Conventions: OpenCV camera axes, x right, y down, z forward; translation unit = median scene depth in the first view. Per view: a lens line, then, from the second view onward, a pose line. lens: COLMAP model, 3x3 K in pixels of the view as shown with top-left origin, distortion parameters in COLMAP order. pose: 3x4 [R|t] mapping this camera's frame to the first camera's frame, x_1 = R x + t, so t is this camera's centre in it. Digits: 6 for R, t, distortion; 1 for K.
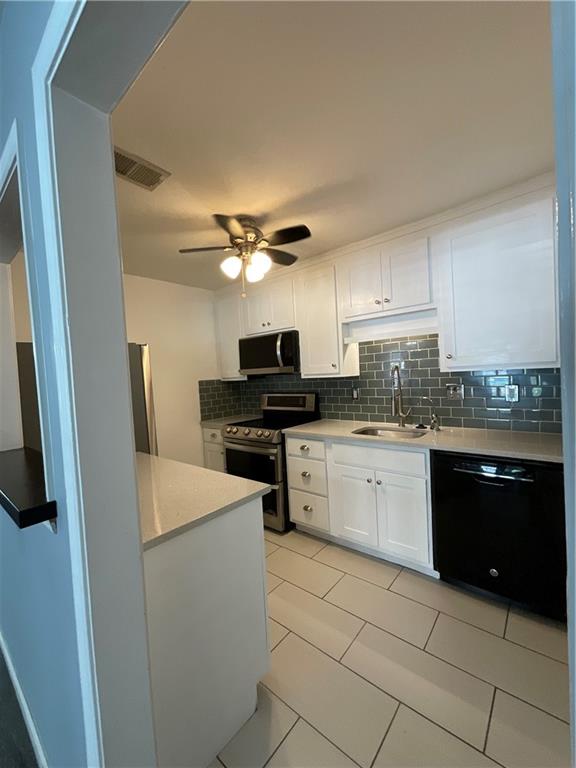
lens RADIAL K [[311.2, 0, 286.2], [0, 311.2, 383.7], [0, 0, 1]] dist [0.000561, 0.000208]
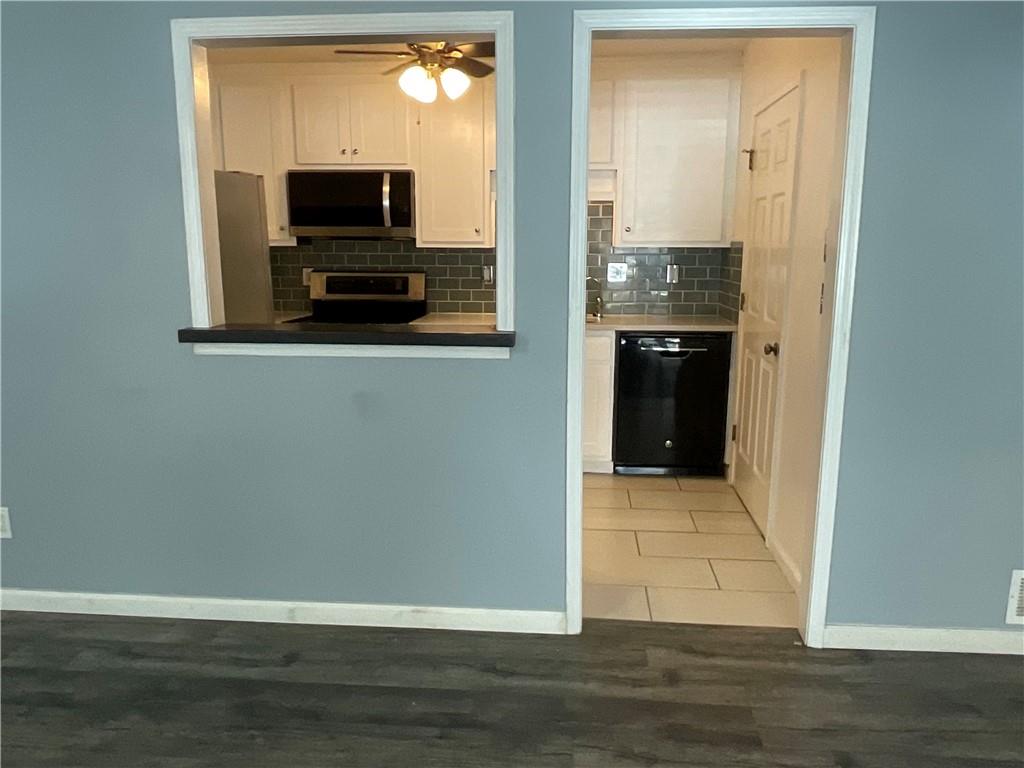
lens RADIAL K [[763.6, 0, 512.0], [0, 763.6, 384.0], [0, 0, 1]] dist [0.010881, 0.000942]
pose [[0.813376, -0.053968, 0.579230, -0.731419], [-0.026851, 0.991144, 0.130052, 0.053130], [-0.581119, -0.121334, 0.804723, -0.431525]]
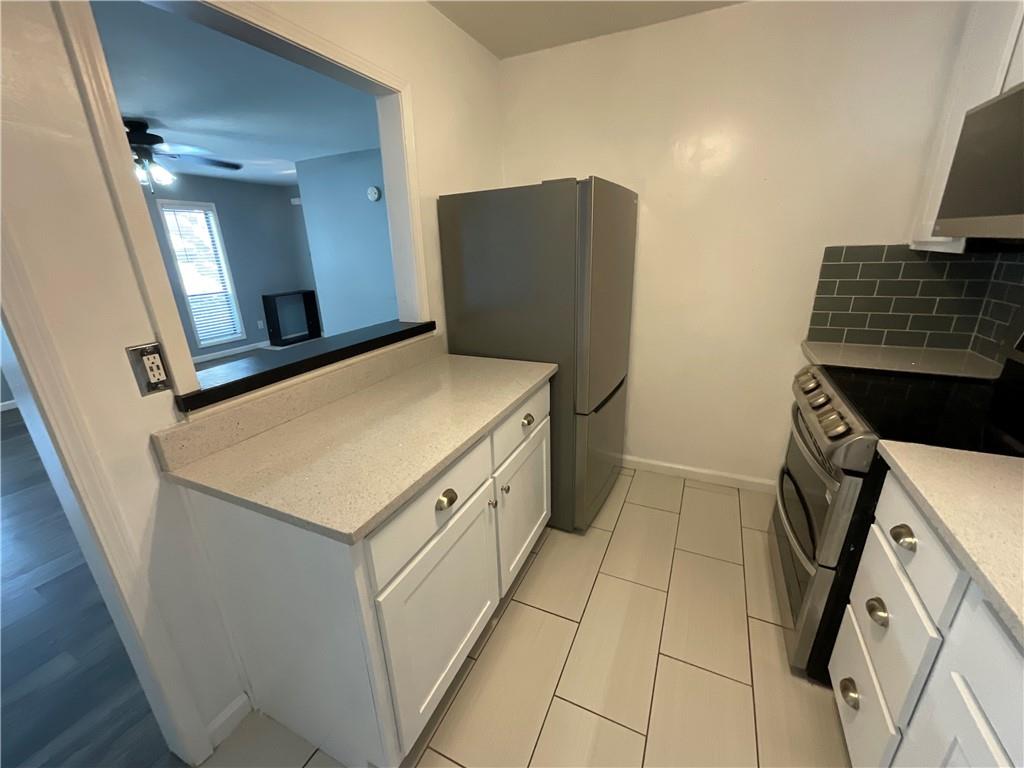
lens RADIAL K [[414.9, 0, 511.9], [0, 414.9, 386.5], [0, 0, 1]] dist [0.000561, 0.000208]
pose [[0.264160, 0.358060, -0.895551, 0.217090], [-0.012430, 0.929721, 0.368055, -0.042031], [0.964399, -0.086093, 0.250046, 0.510337]]
